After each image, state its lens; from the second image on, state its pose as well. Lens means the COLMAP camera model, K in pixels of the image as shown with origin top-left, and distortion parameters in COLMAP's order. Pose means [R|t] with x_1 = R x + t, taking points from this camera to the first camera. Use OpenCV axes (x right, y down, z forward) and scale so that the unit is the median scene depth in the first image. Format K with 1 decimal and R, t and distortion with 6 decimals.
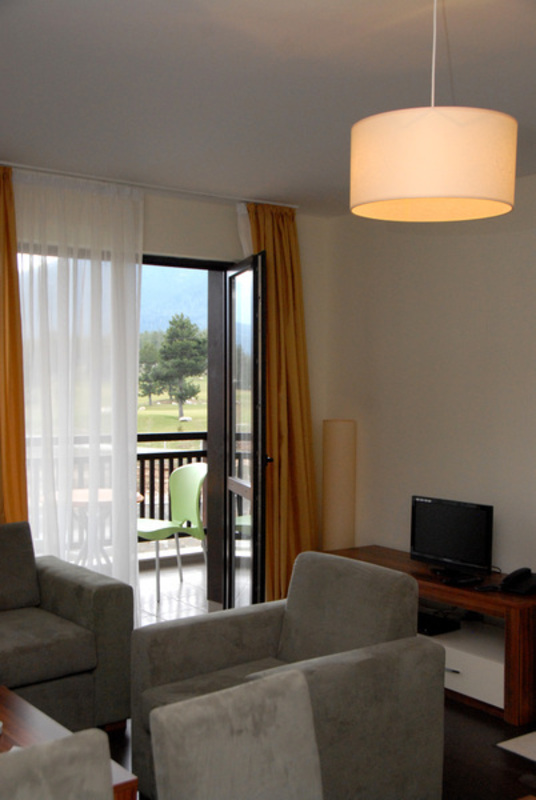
lens RADIAL K [[901.0, 0, 268.0], [0, 901.0, 400.0], [0, 0, 1]] dist [0.020501, 0.231886]
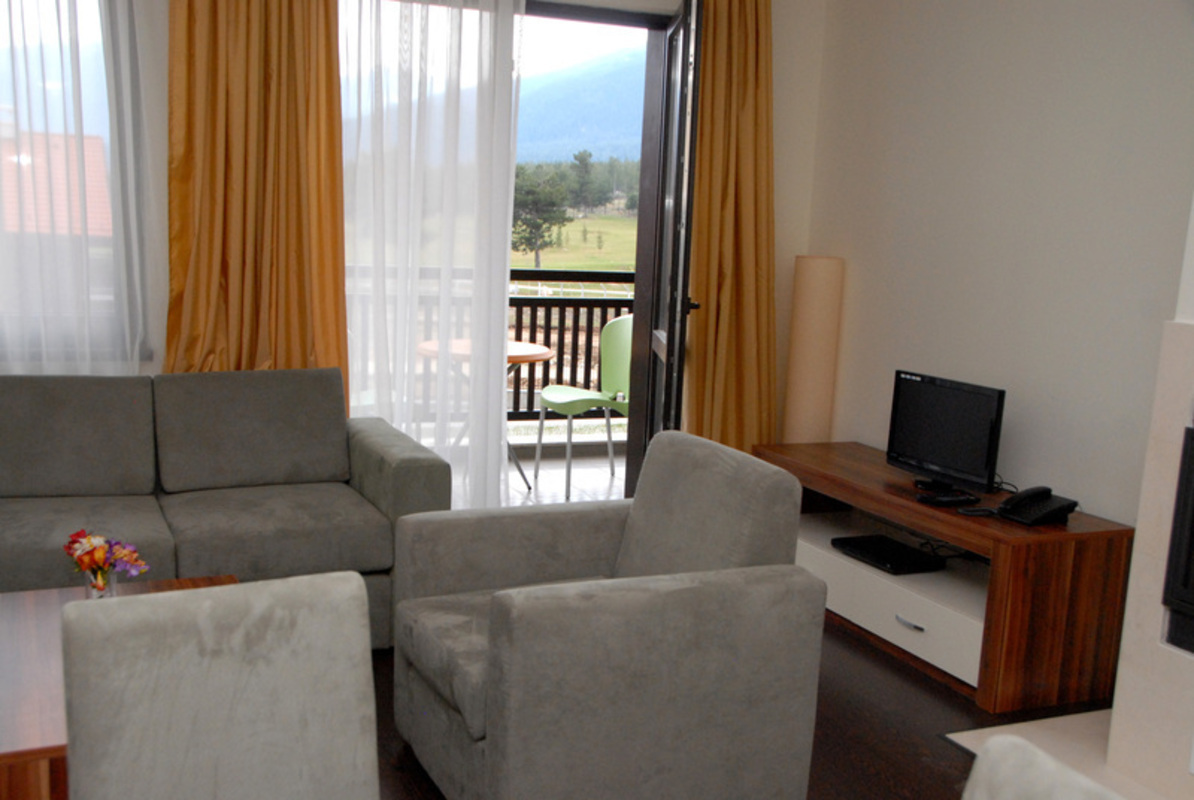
lens RADIAL K [[1207.6, 0, 597.0], [0, 1207.6, 400.0], [0, 0, 1]] dist [0.013215, 0.006567]
pose [[0.977429, 0.070322, -0.199217, 0.141920], [-0.045374, 0.990847, 0.127137, 0.028671], [0.206334, -0.115228, 0.971673, 0.100031]]
